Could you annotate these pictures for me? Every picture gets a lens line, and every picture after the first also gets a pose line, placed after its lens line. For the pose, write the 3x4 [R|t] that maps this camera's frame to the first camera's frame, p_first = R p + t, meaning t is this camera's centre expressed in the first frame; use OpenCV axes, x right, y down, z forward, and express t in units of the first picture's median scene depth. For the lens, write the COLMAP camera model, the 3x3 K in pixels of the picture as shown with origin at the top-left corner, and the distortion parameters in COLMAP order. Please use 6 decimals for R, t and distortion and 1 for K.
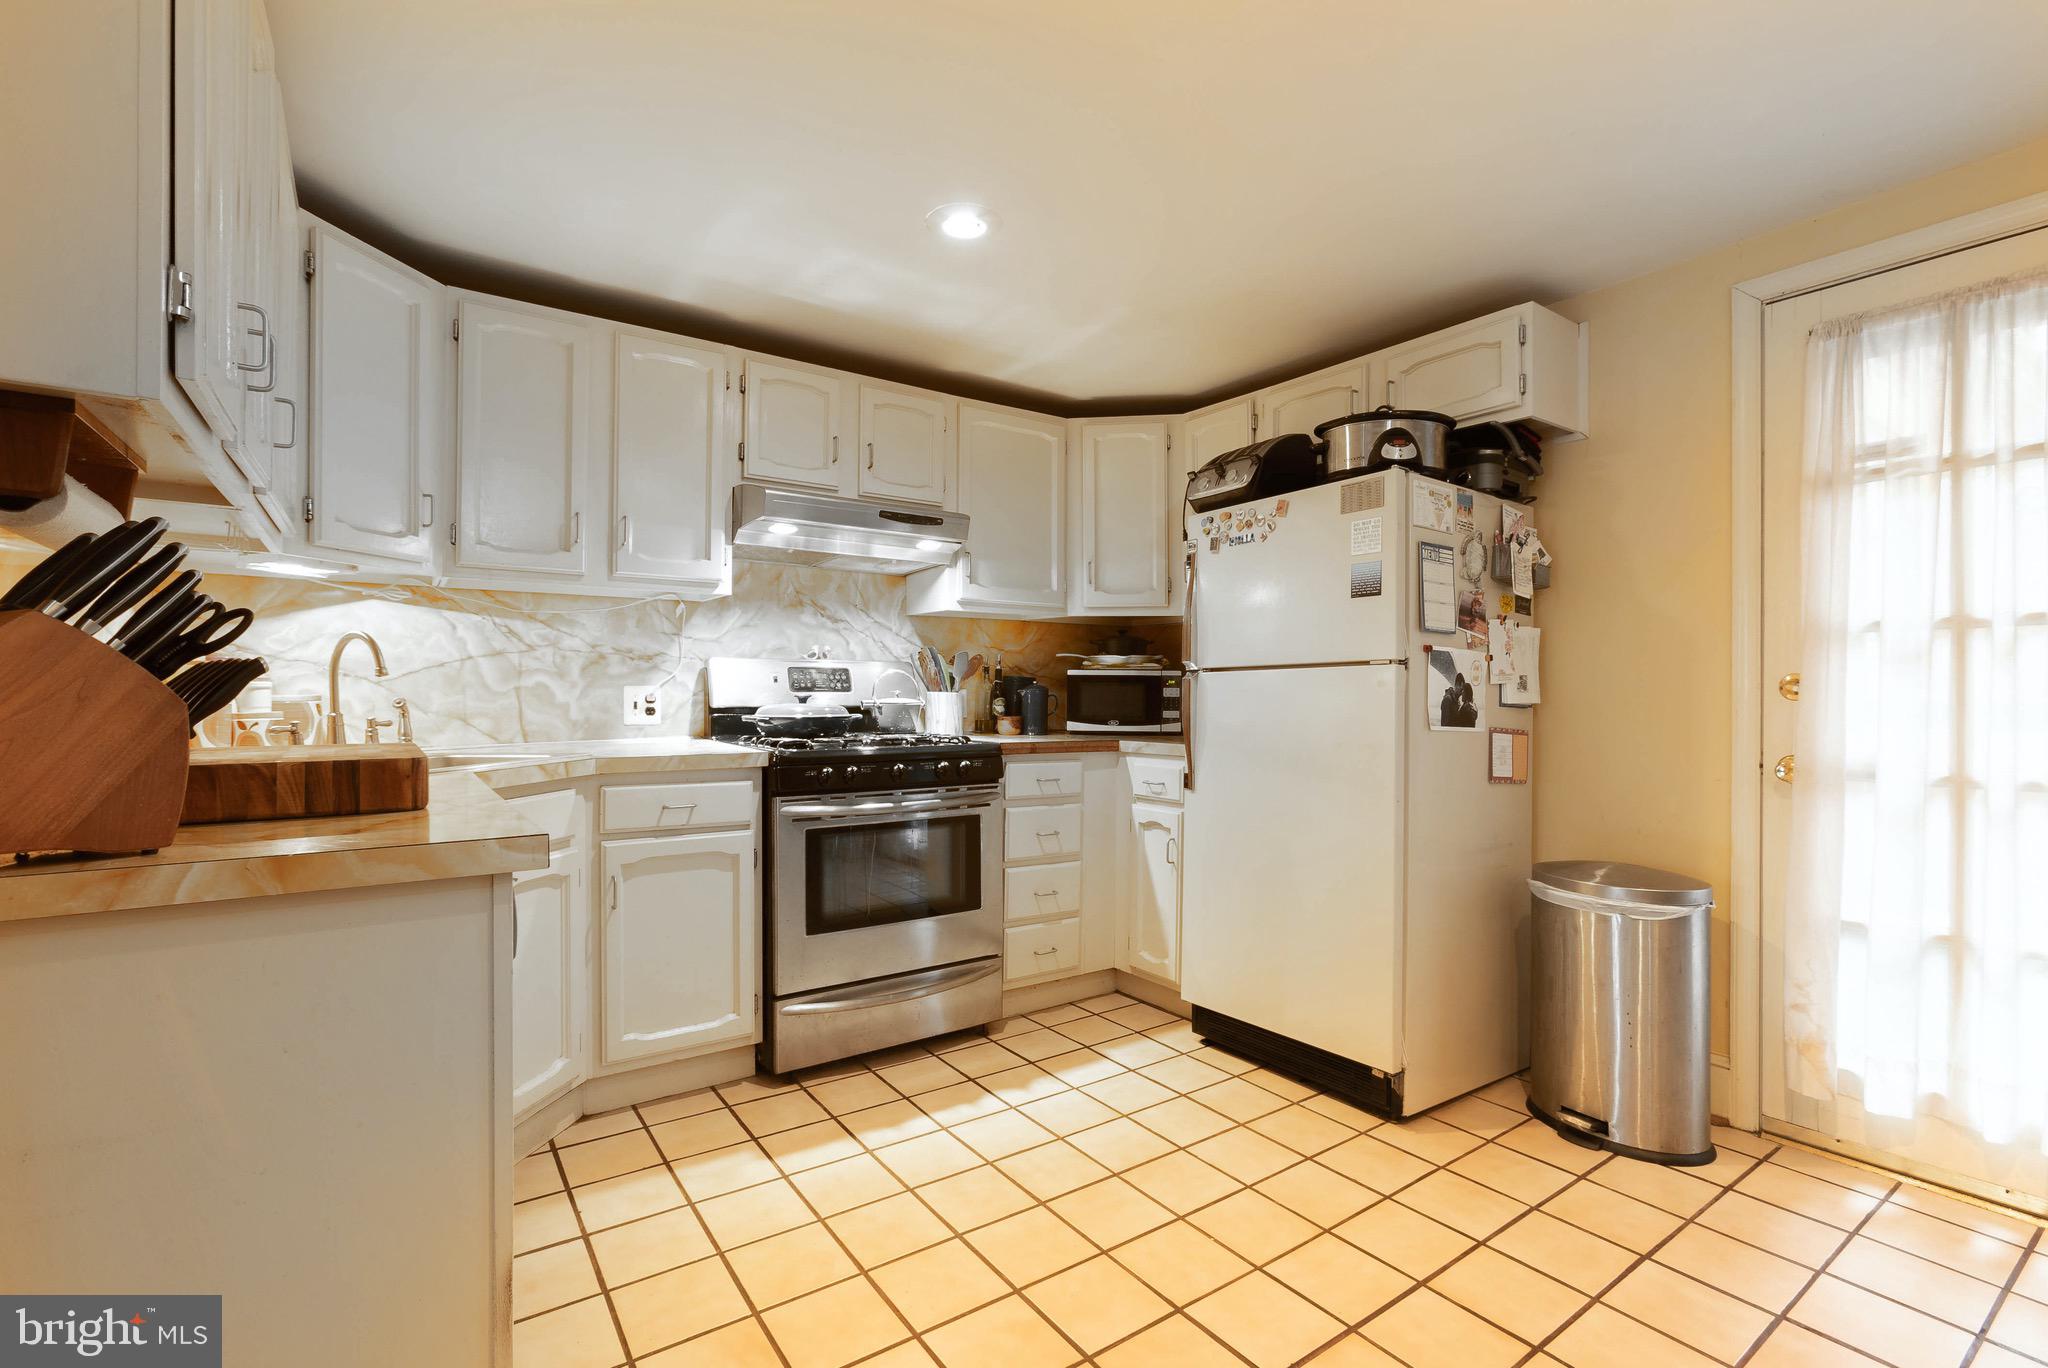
lens RADIAL K [[926.4, 0, 1024.0], [0, 926.4, 684.0], [0, 0, 1]] dist [-0.000705, 0.000244]
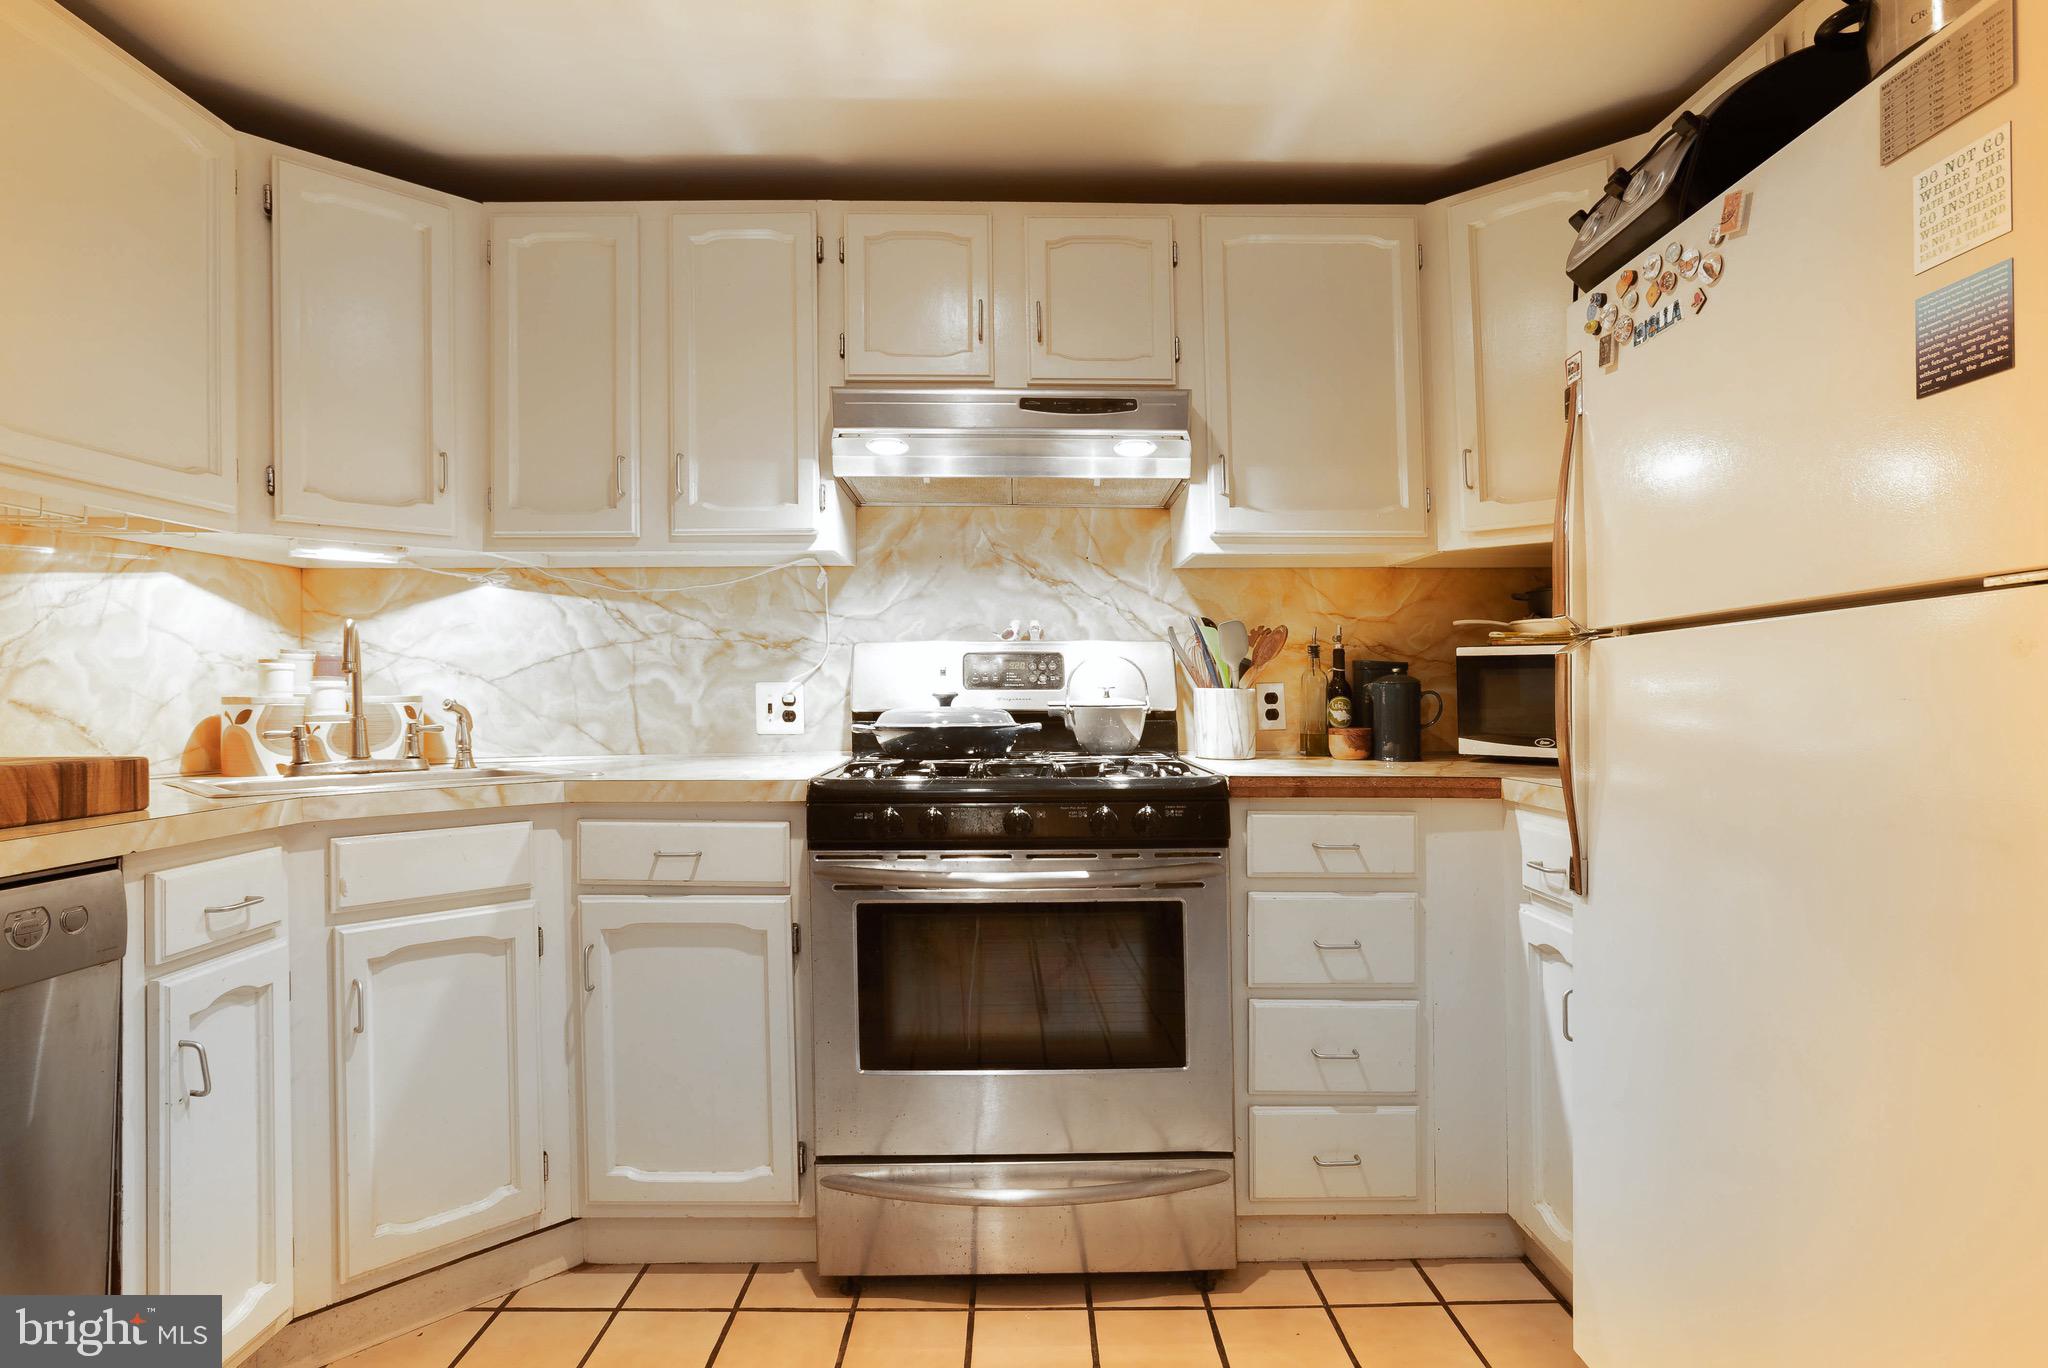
lens RADIAL K [[1067.1, 0, 1023.1], [0, 1067.1, 657.8], [0, 0, 1]] dist [-0.047709, 0.042266]
pose [[0.826375, -0.024775, -0.562575, 0.241836], [0.010713, 0.999543, -0.028283, 0.008636], [0.563018, 0.017345, 0.826263, 0.400272]]
